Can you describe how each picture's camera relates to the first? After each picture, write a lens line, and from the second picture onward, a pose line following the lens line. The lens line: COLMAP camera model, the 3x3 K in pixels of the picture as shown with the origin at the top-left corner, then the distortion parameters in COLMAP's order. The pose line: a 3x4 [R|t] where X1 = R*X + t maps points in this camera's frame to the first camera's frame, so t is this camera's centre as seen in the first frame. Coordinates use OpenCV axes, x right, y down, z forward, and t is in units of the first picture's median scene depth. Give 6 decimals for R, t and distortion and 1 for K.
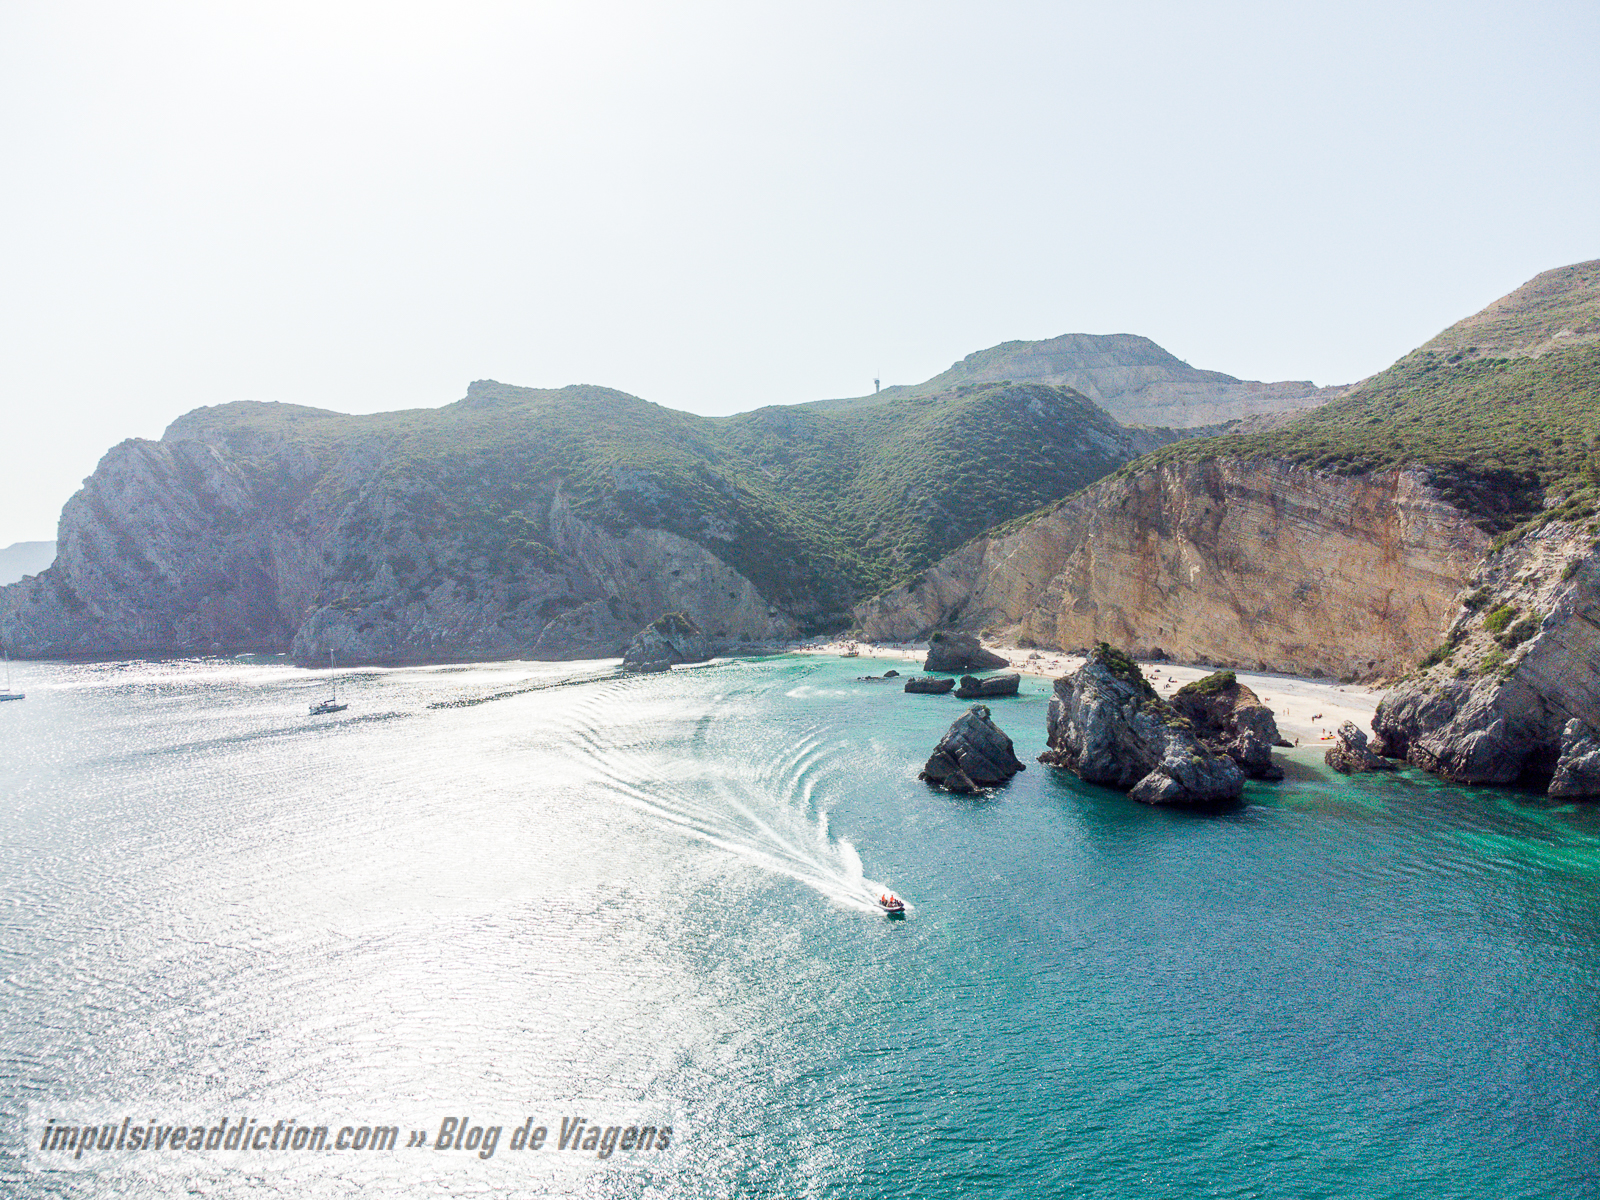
lens RADIAL K [[1190.0, 0, 800.0], [0, 1190.0, 600.0], [0, 0, 1]] dist [0.037671, -0.004591]
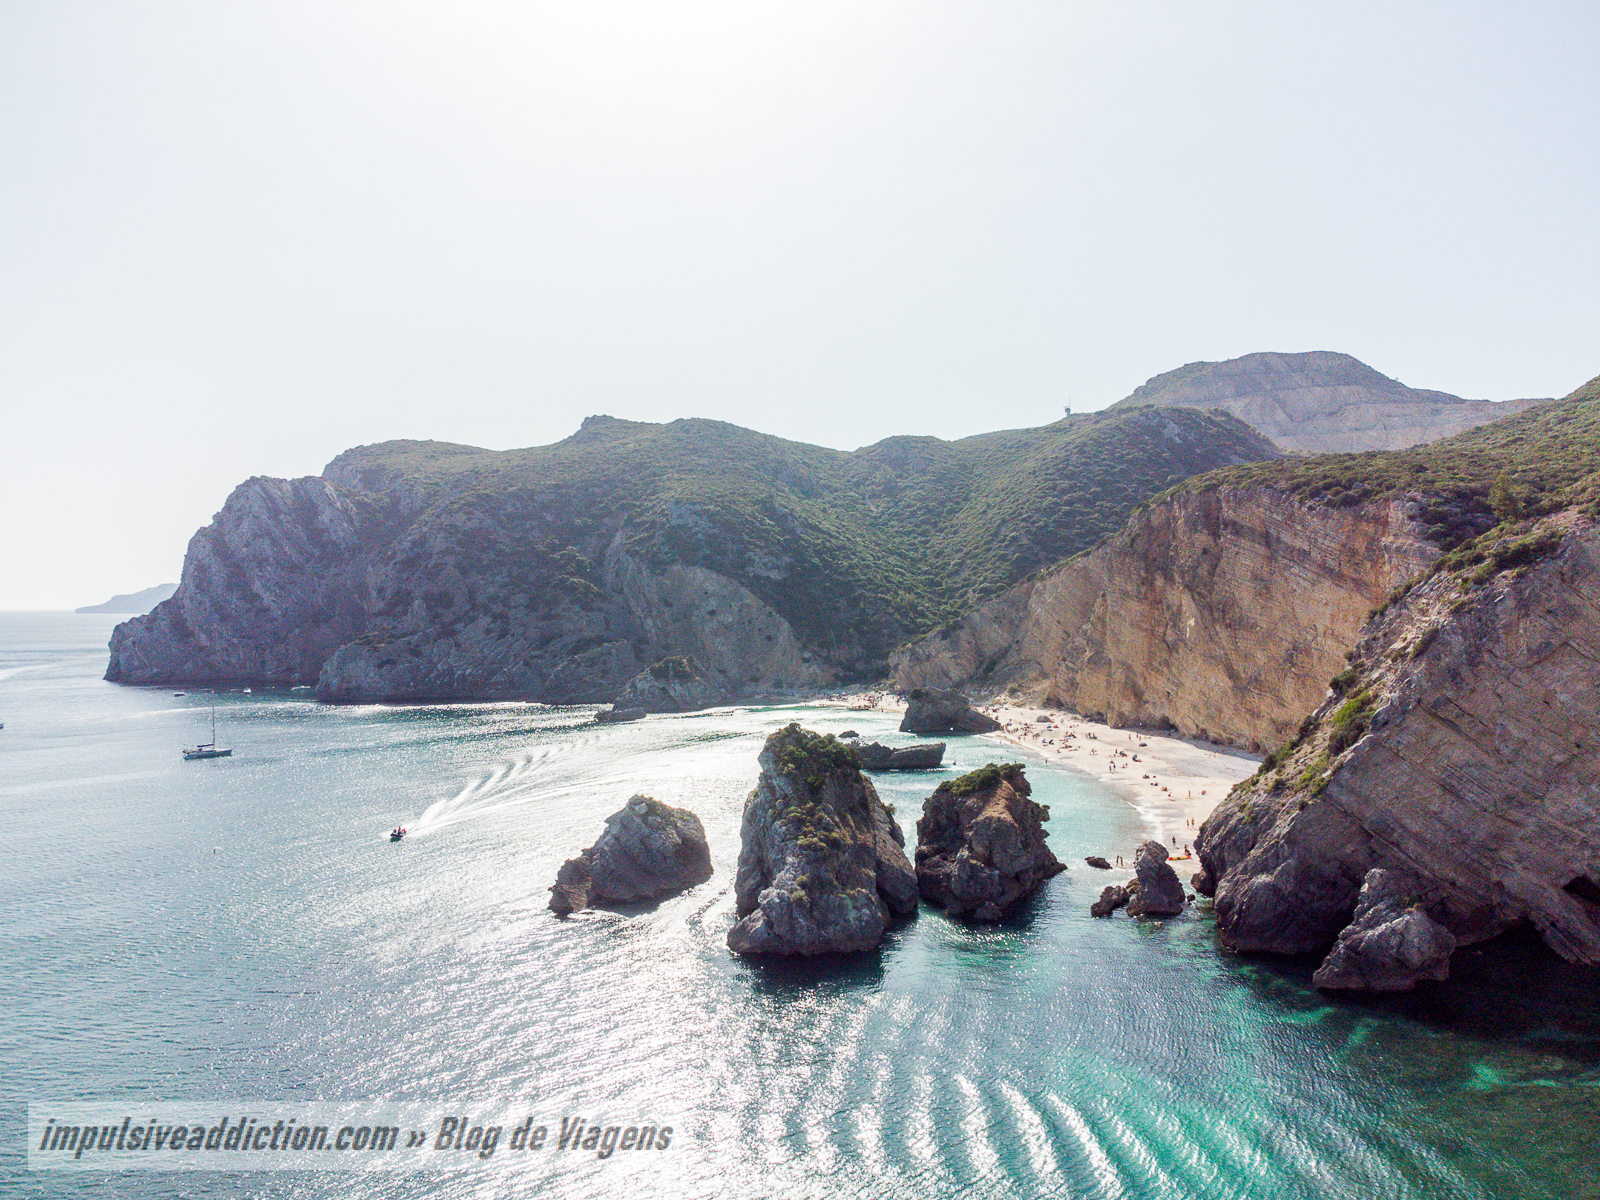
lens RADIAL K [[1190.0, 0, 800.0], [0, 1190.0, 600.0], [0, 0, 1]] dist [0.037671, -0.004591]
pose [[0.977669, 0.013932, -0.209687, 0.162509], [-0.020055, 0.999431, -0.027104, -0.009006], [0.209190, 0.030704, 0.977393, 0.097613]]
